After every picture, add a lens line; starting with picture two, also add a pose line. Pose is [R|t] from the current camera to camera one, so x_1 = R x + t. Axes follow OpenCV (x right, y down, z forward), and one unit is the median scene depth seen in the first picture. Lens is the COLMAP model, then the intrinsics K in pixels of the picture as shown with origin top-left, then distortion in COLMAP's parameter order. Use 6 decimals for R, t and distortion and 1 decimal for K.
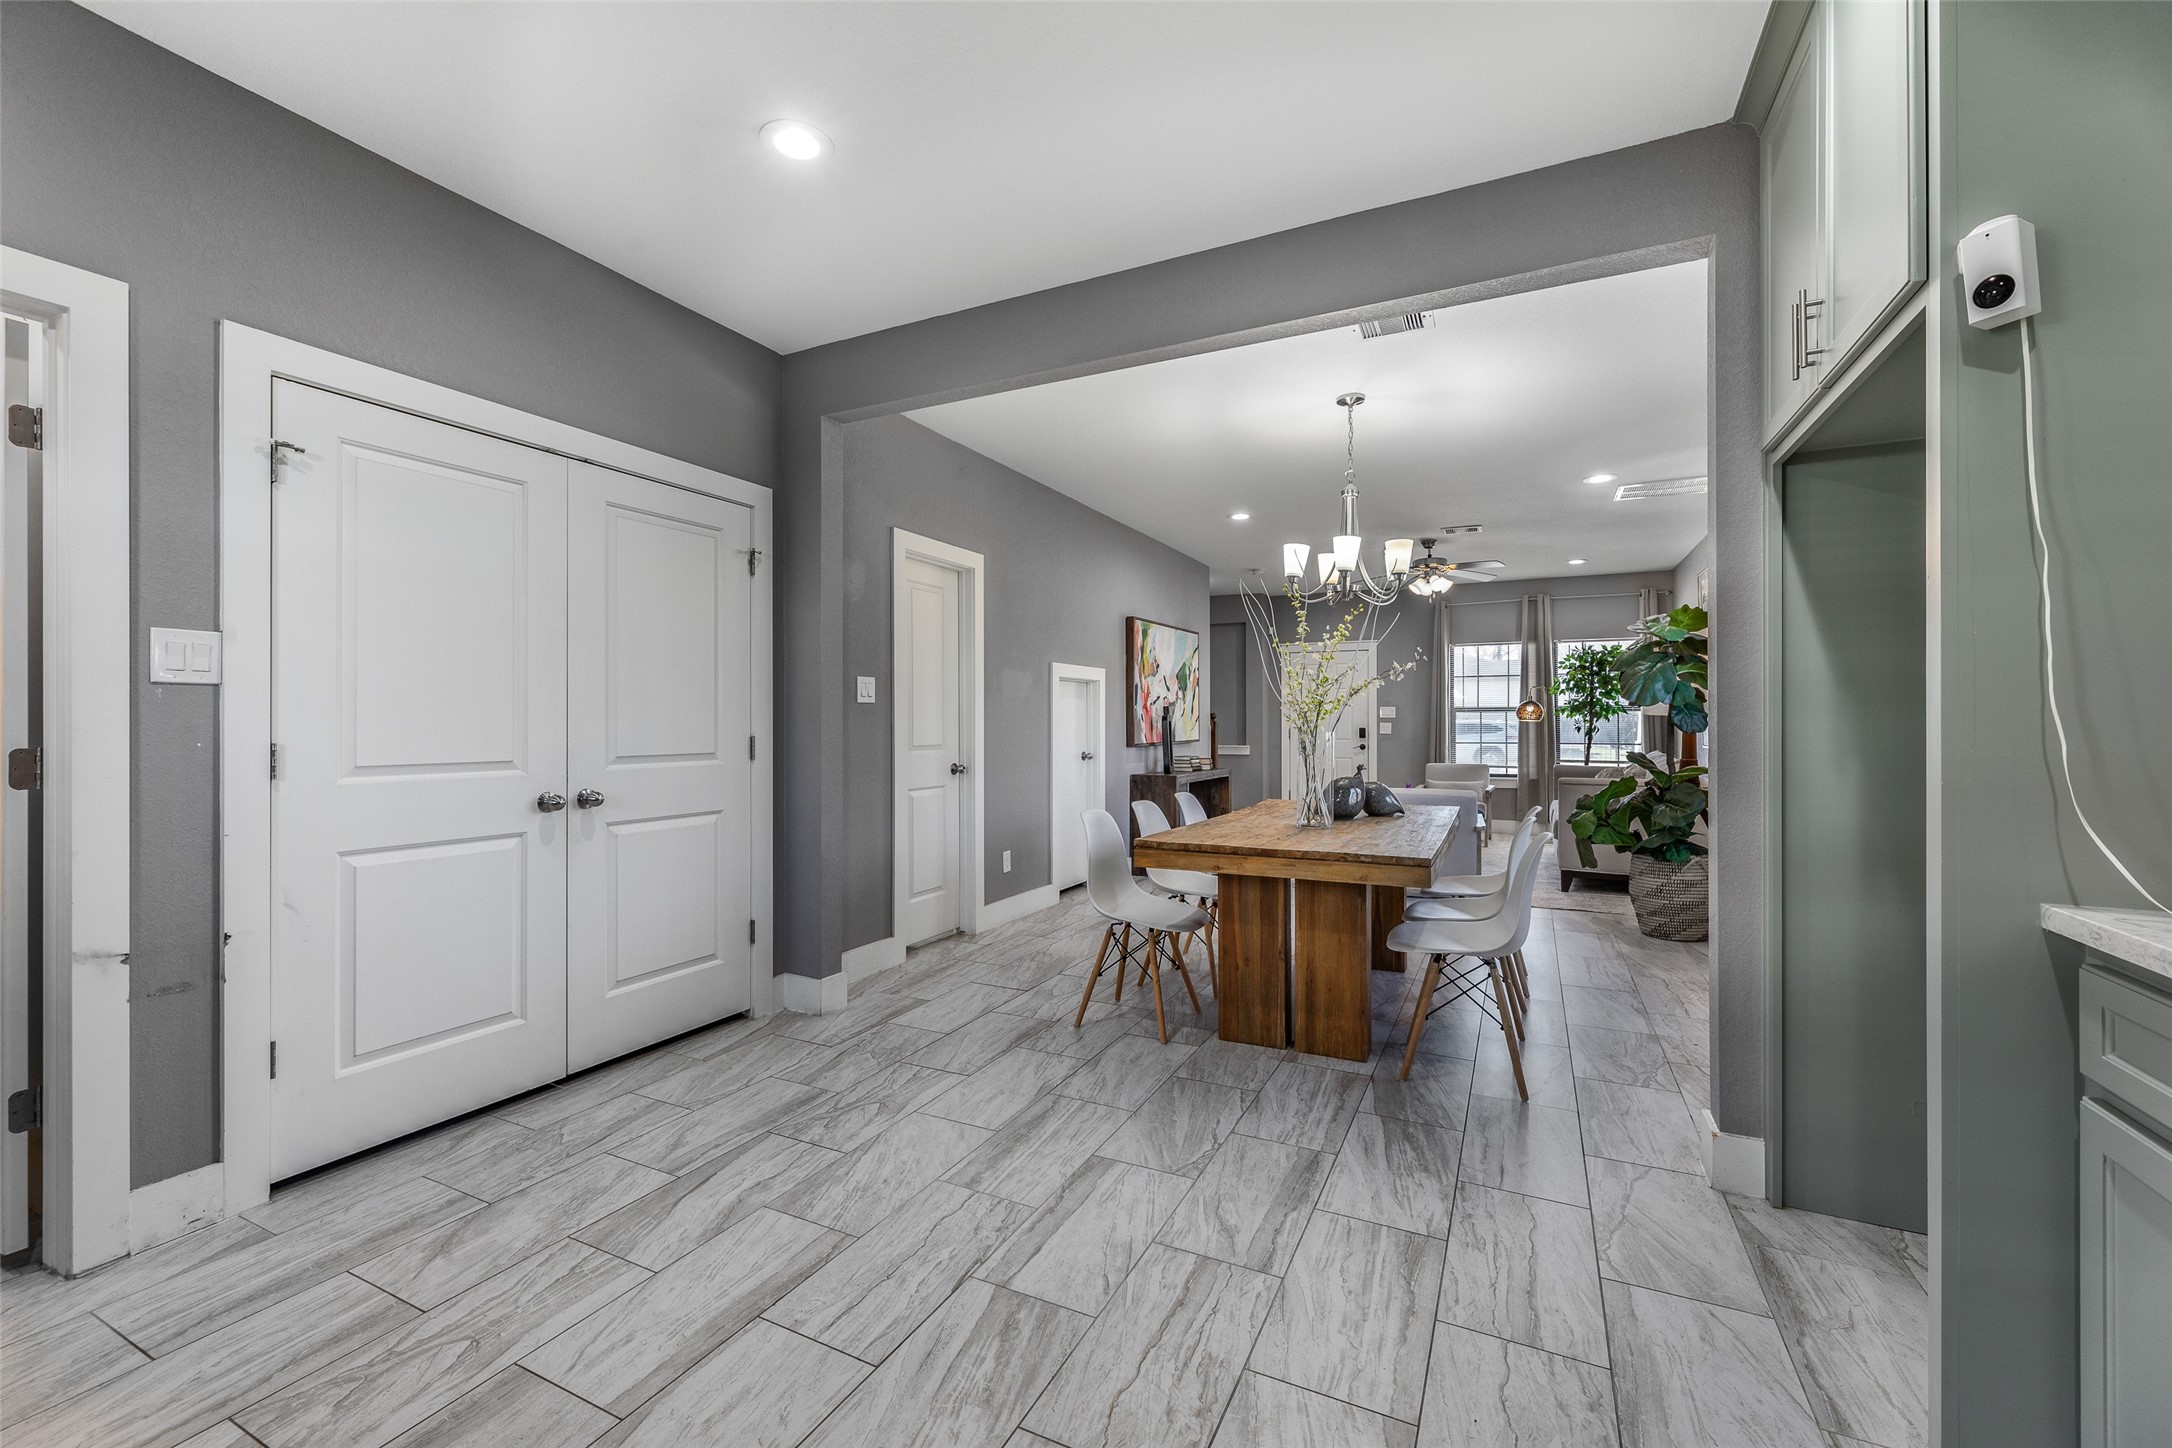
lens RADIAL K [[897.7, 0, 1086.0], [0, 897.7, 724.0], [0, 0, 1]] dist [0.009194, -0.000422]
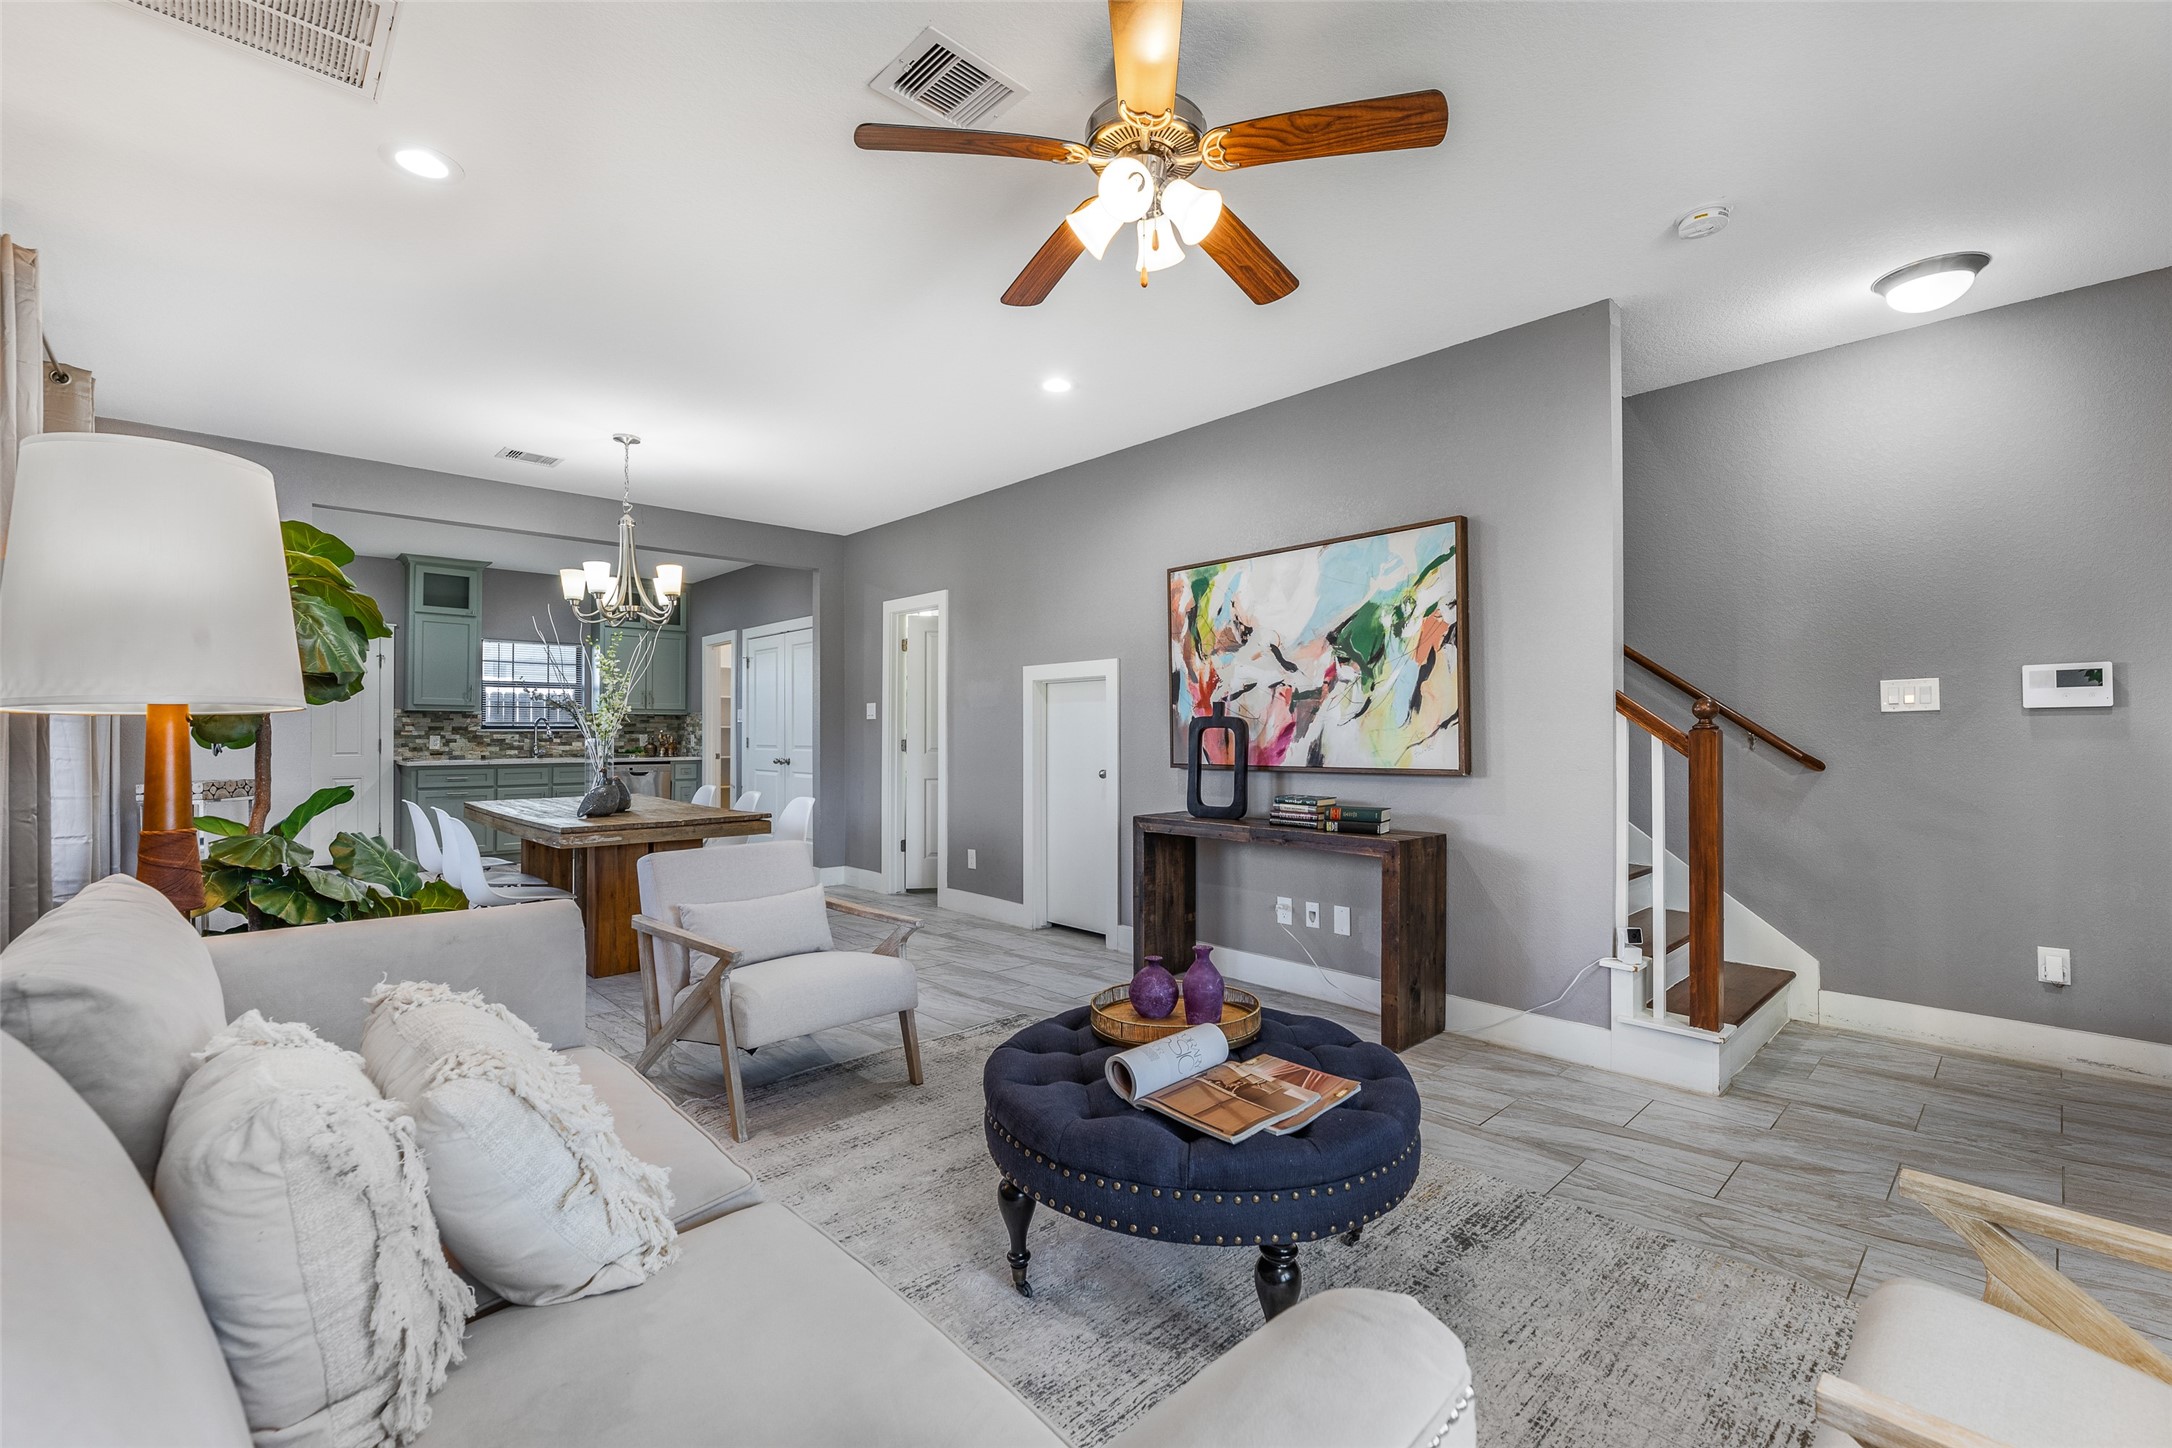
lens RADIAL K [[917.0, 0, 1074.9], [0, 917.0, 725.2], [0, 0, 1]] dist [-0.000373, 0.000062]
pose [[-0.356697, -0.007257, -0.934192, 0.570885], [0.000300, 0.999969, -0.007883, -0.000134], [0.934220, -0.003092, -0.356684, 0.953053]]
